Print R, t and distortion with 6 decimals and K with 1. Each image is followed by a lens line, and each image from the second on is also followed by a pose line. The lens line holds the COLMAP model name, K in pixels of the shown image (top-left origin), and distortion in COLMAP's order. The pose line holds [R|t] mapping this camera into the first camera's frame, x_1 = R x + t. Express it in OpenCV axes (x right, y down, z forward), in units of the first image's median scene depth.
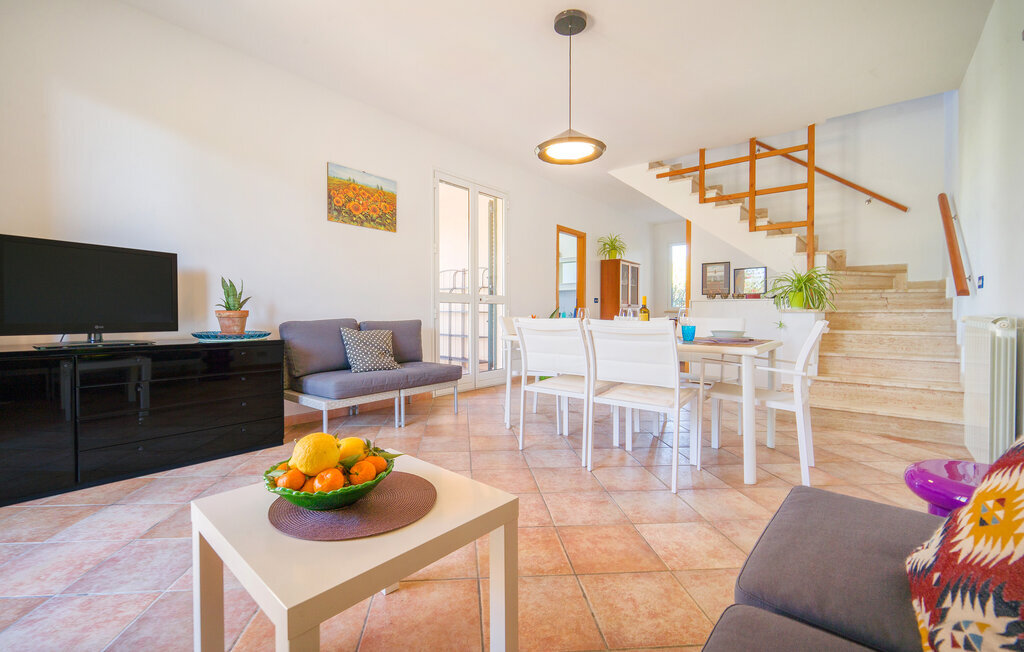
lens RADIAL K [[417.2, 0, 489.4], [0, 417.2, 324.6], [0, 0, 1]] dist [-0.001503, -0.000659]
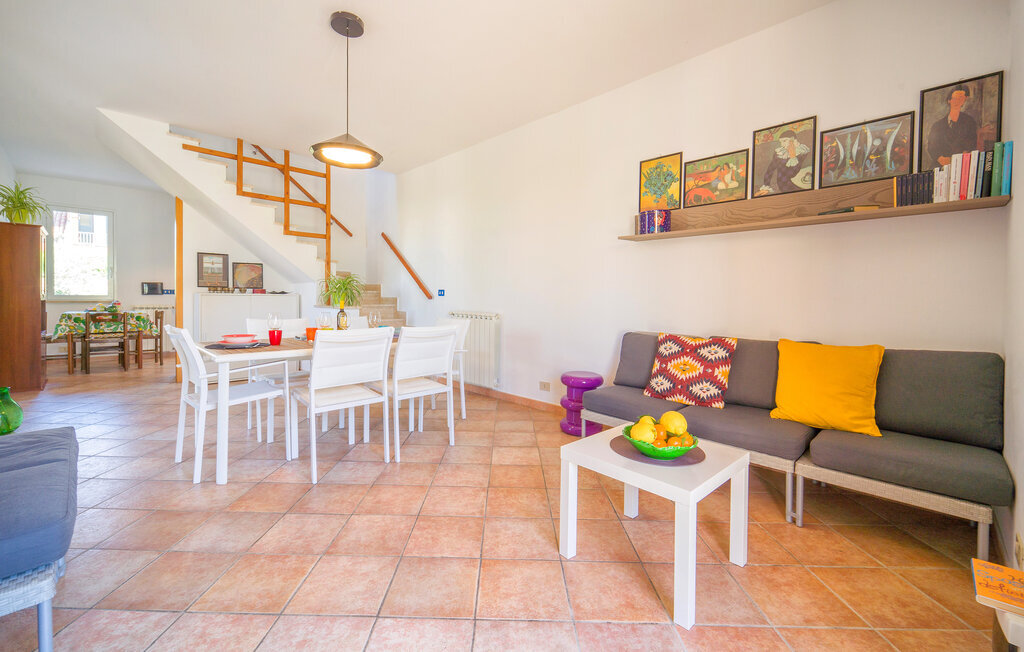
lens RADIAL K [[426.3, 0, 506.2], [0, 426.3, 308.9], [0, 0, 1]] dist [0.000394, -0.000058]
pose [[0.086841, -0.023796, 0.995938, -0.496041], [0.012576, 0.999661, 0.022788, -0.049264], [-0.996143, 0.010546, 0.087111, 0.341736]]
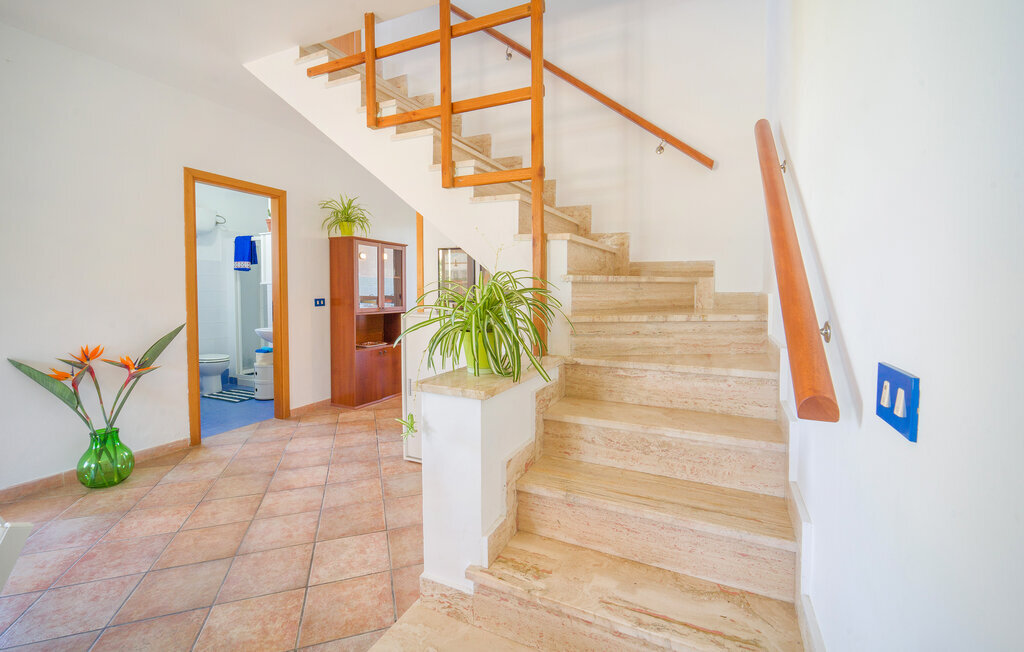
lens RADIAL K [[441.1, 0, 494.3], [0, 441.1, 310.4], [0, 0, 1]] dist [0.002082, 0.000083]
pose [[0.962323, -0.009472, 0.271745, 0.573103], [0.006046, 0.999891, 0.013441, -0.092432], [-0.271843, -0.011292, 0.962275, 0.520799]]
